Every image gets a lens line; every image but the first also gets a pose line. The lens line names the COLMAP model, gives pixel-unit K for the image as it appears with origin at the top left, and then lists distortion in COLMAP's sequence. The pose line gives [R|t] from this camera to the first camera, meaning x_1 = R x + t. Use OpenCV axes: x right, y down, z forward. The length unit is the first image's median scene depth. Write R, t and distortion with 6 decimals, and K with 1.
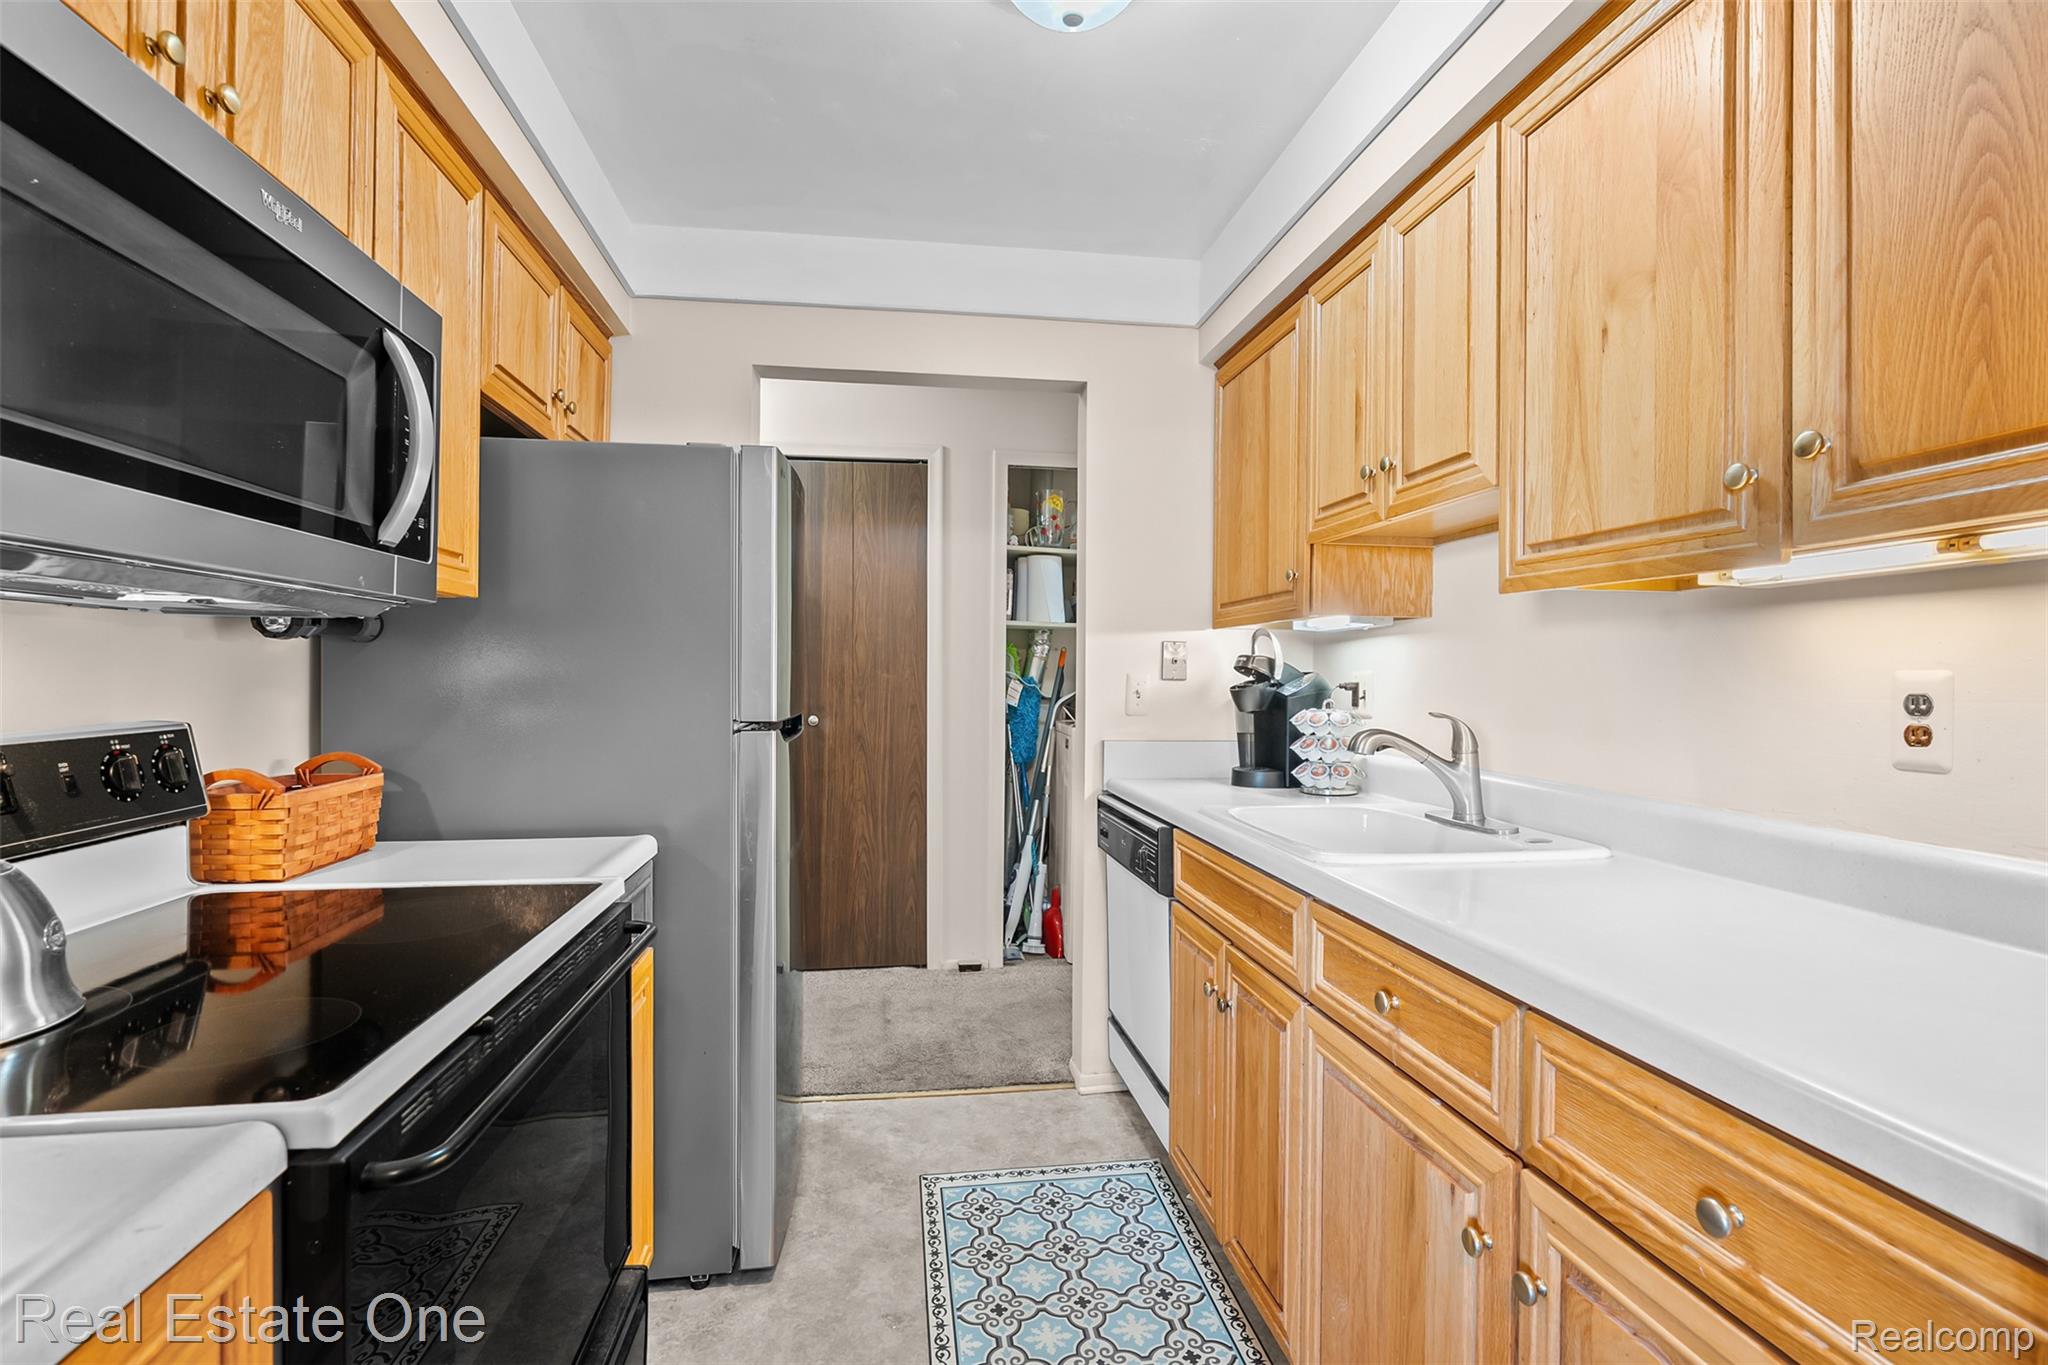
lens RADIAL K [[964.2, 0, 1015.2], [0, 964.2, 680.5], [0, 0, 1]] dist [0.000376, 0.000440]
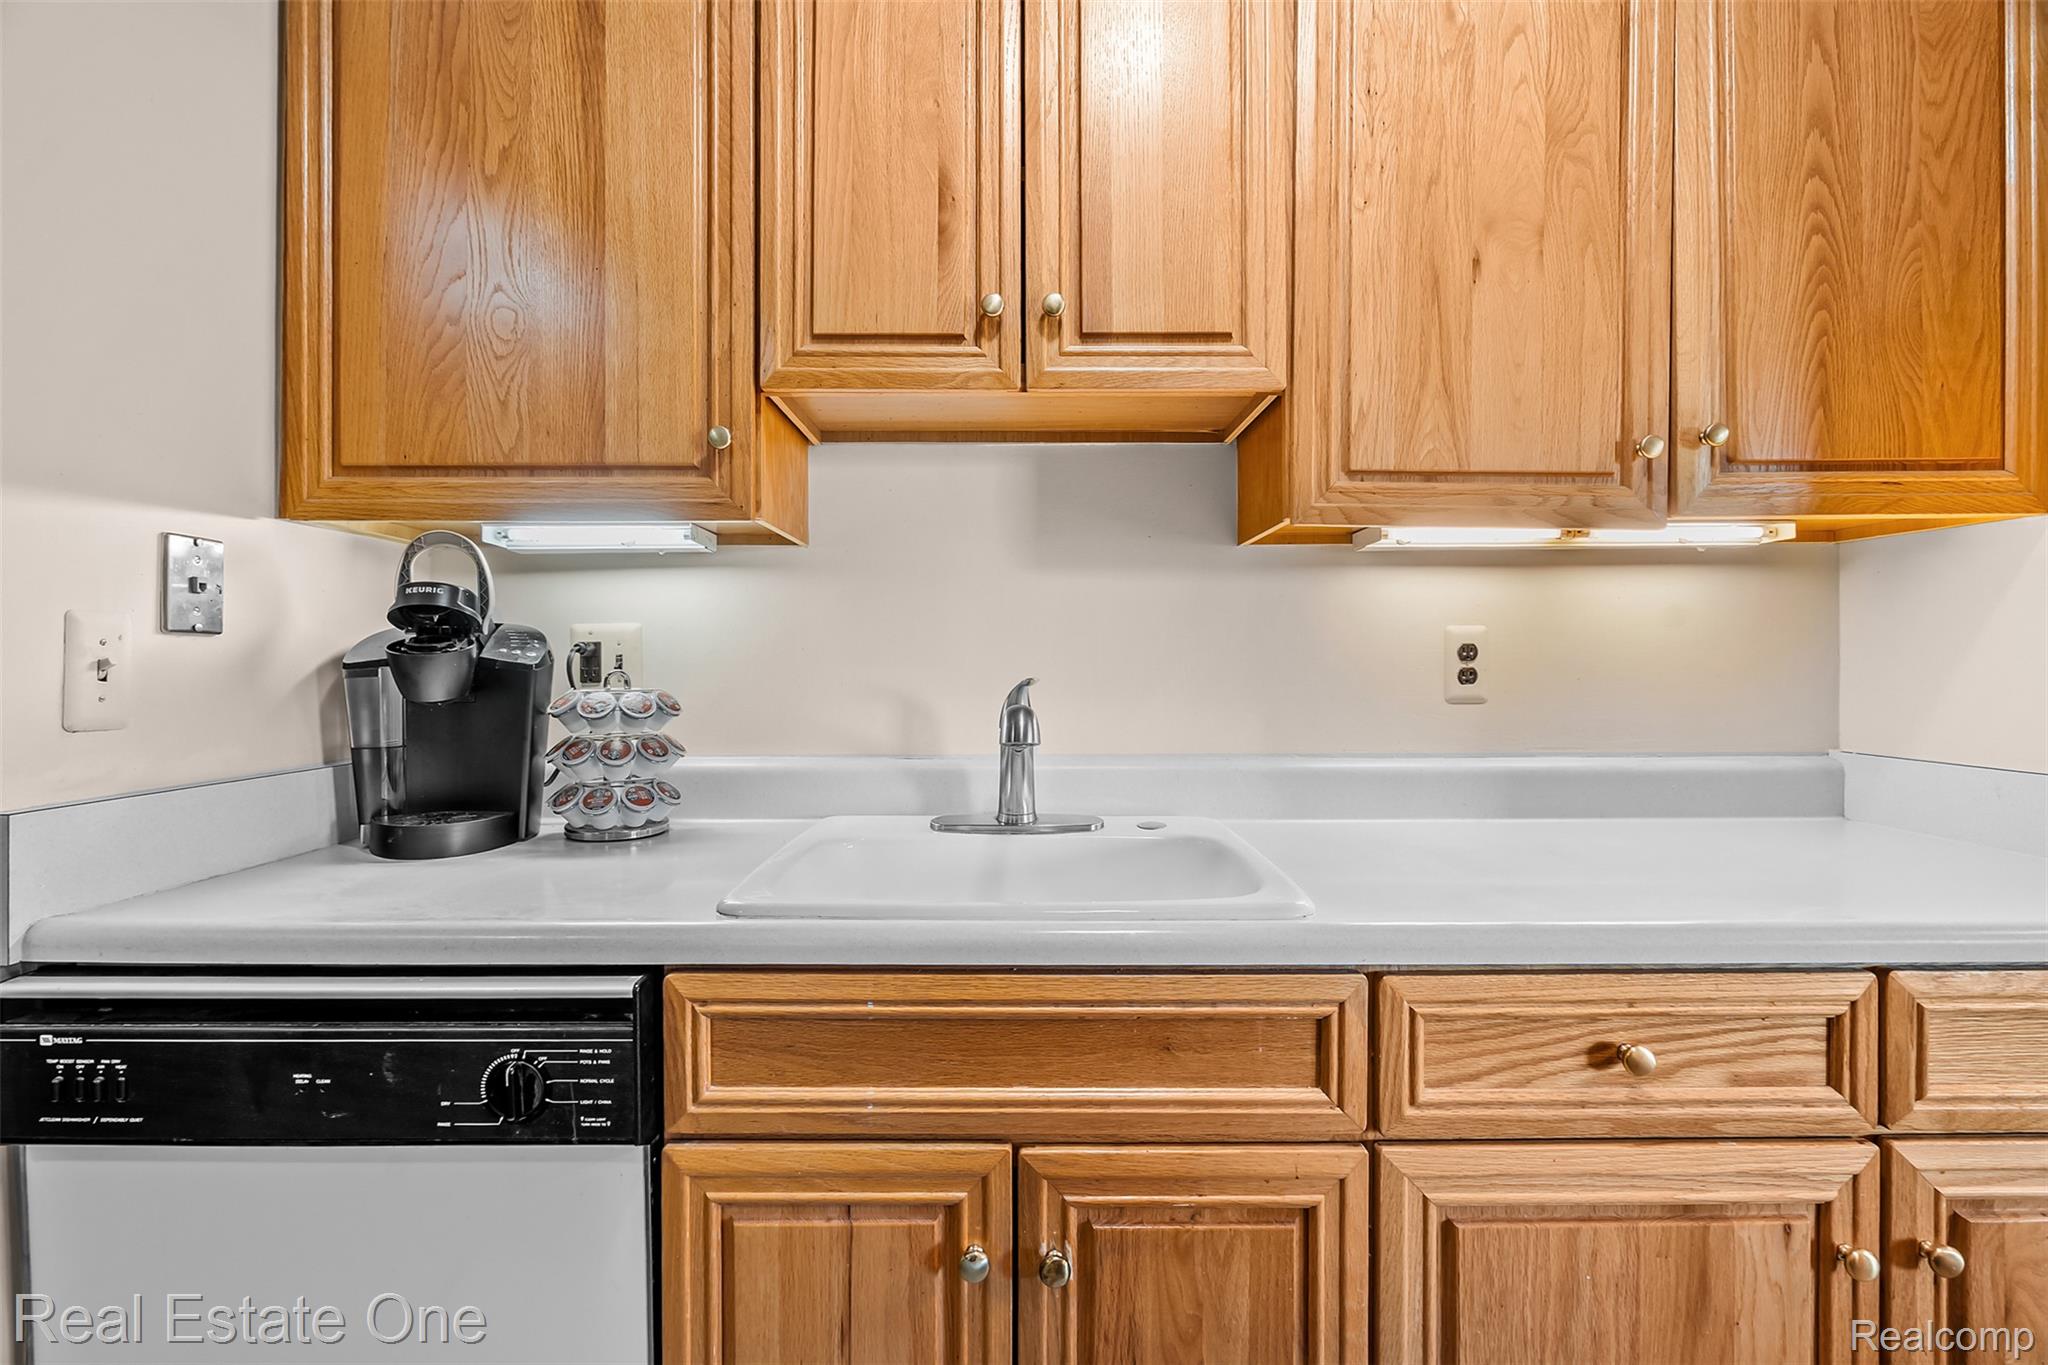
lens RADIAL K [[926.4, 0, 1023.6], [0, 926.4, 666.9], [0, 0, 1]] dist [-0.004555, -0.000423]
pose [[0.137231, -0.014553, 0.990432, -0.398259], [0.005397, 0.999888, 0.013945, 0.025079], [-0.990524, 0.003431, 0.137295, 1.460611]]
